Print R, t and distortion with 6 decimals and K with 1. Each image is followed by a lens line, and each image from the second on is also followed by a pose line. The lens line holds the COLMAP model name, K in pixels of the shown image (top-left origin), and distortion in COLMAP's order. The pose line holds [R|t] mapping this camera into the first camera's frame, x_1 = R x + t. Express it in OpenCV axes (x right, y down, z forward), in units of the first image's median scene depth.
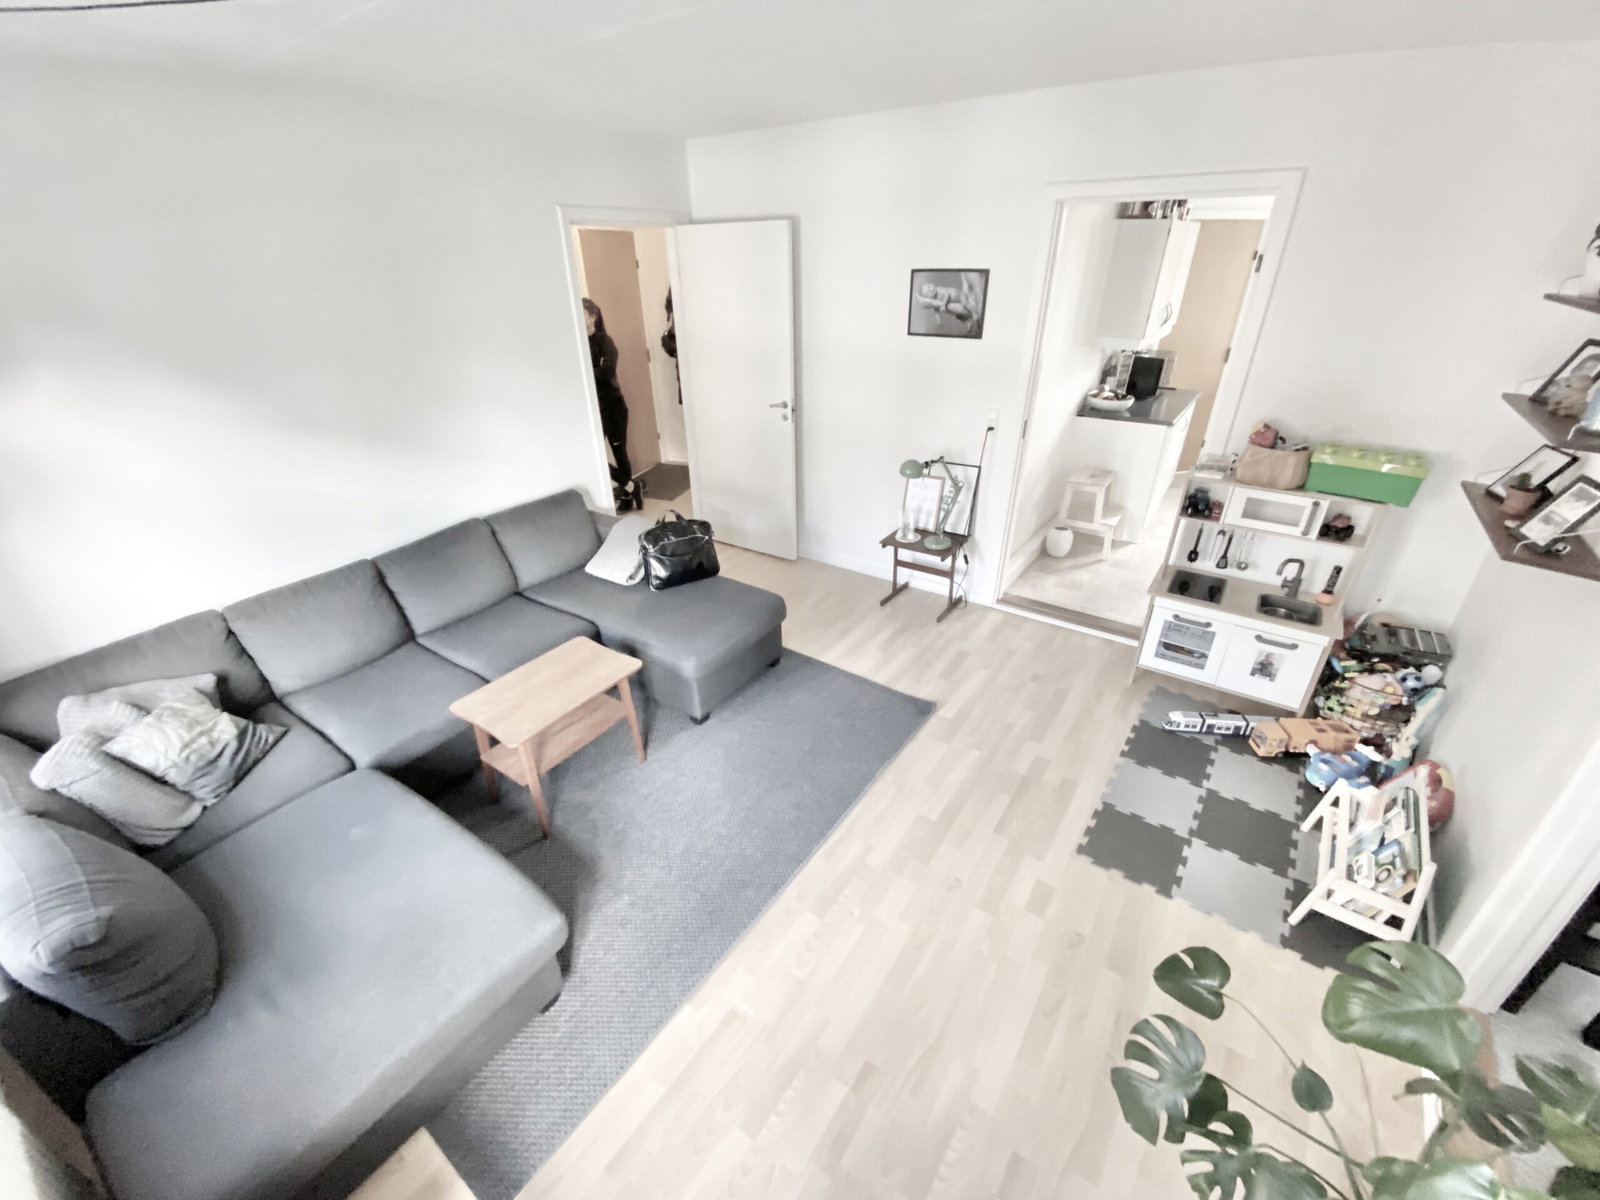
lens RADIAL K [[653.0, 0, 790.4], [0, 653.0, 609.1], [0, 0, 1]] dist [0.016220, -0.019719]
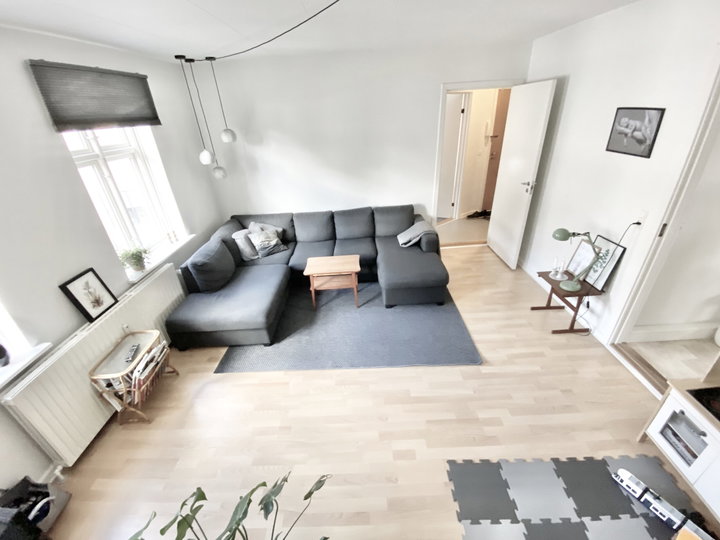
lens RADIAL K [[293.8, 0, 355.7], [0, 293.8, 274.1], [0, 0, 1]] dist [0.016220, -0.019719]
pose [[0.573459, 0.376464, -0.727613, 0.546604], [-0.346303, 0.916303, 0.201157, -0.116955], [0.742441, 0.136619, 0.655832, 0.206357]]
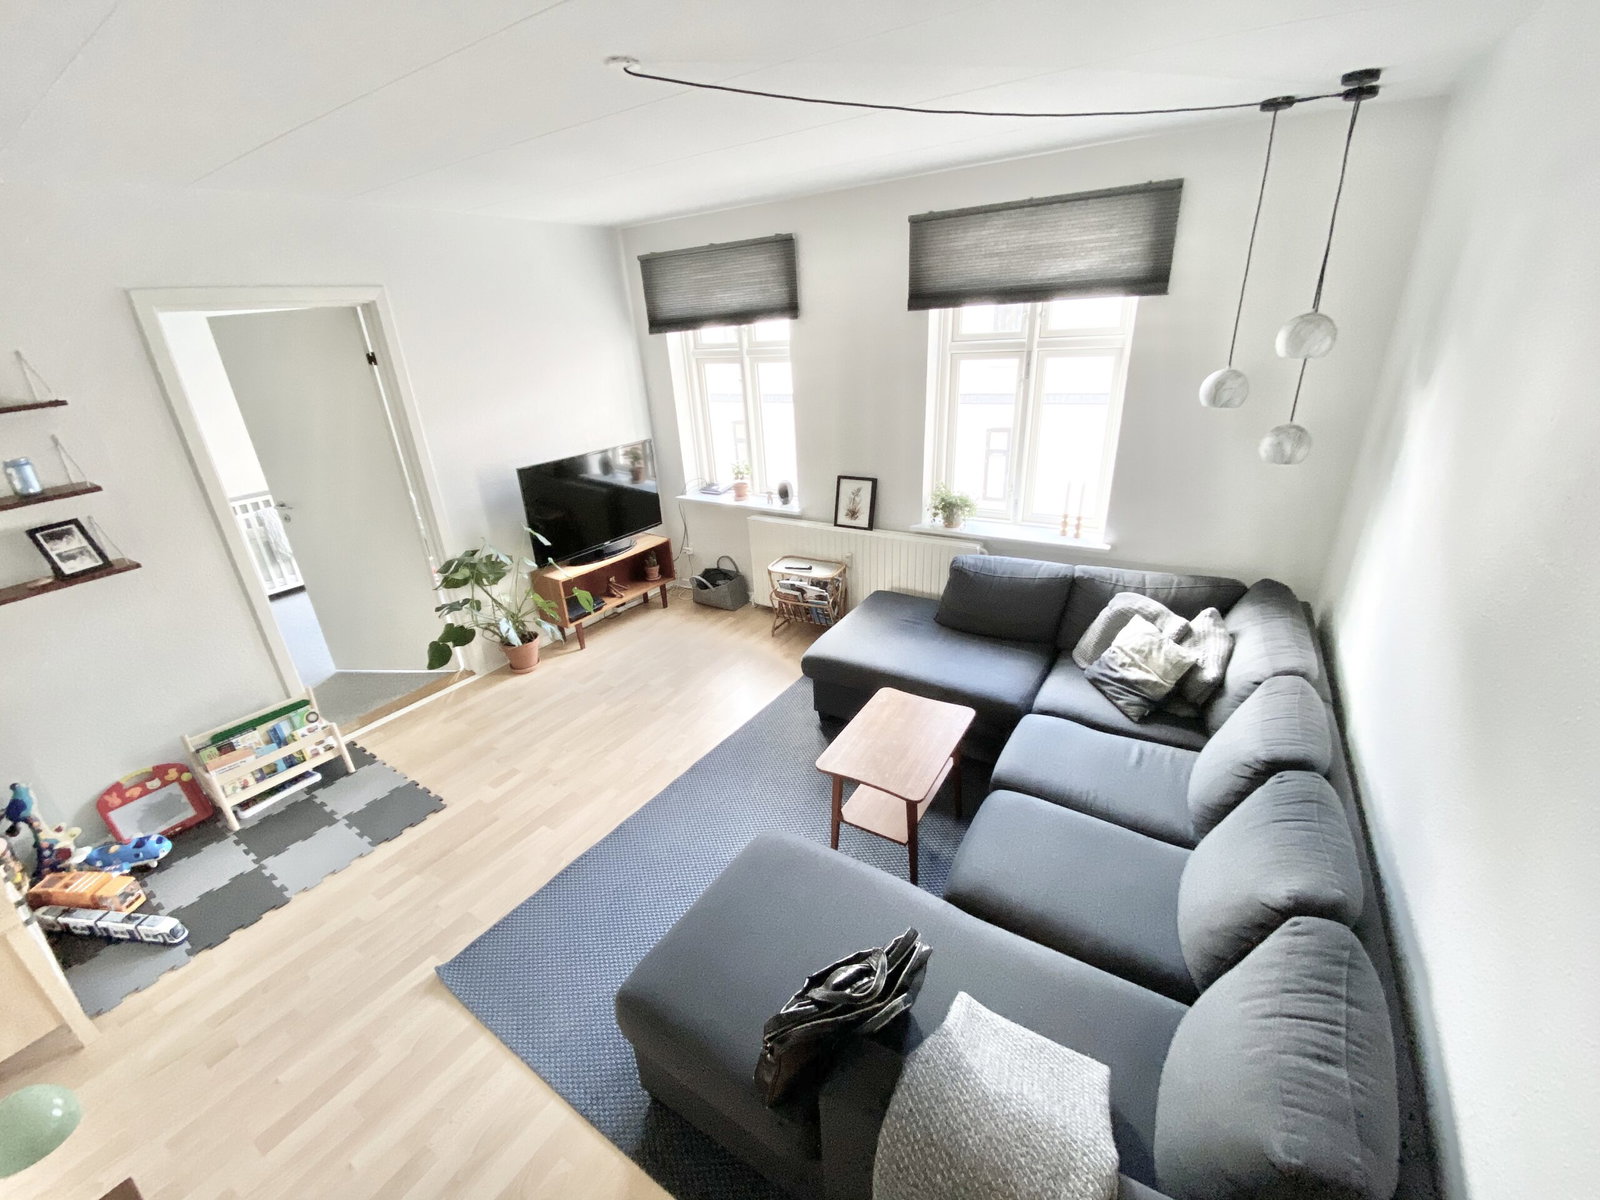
lens RADIAL K [[653.0, 0, 790.4], [0, 653.0, 609.1], [0, 0, 1]] dist [0.016220, -0.019719]
pose [[-0.996690, 0.080344, -0.012395, -0.180814], [0.039657, 0.613619, 0.788606, -0.651778], [0.070966, 0.785504, -0.614774, 1.223991]]
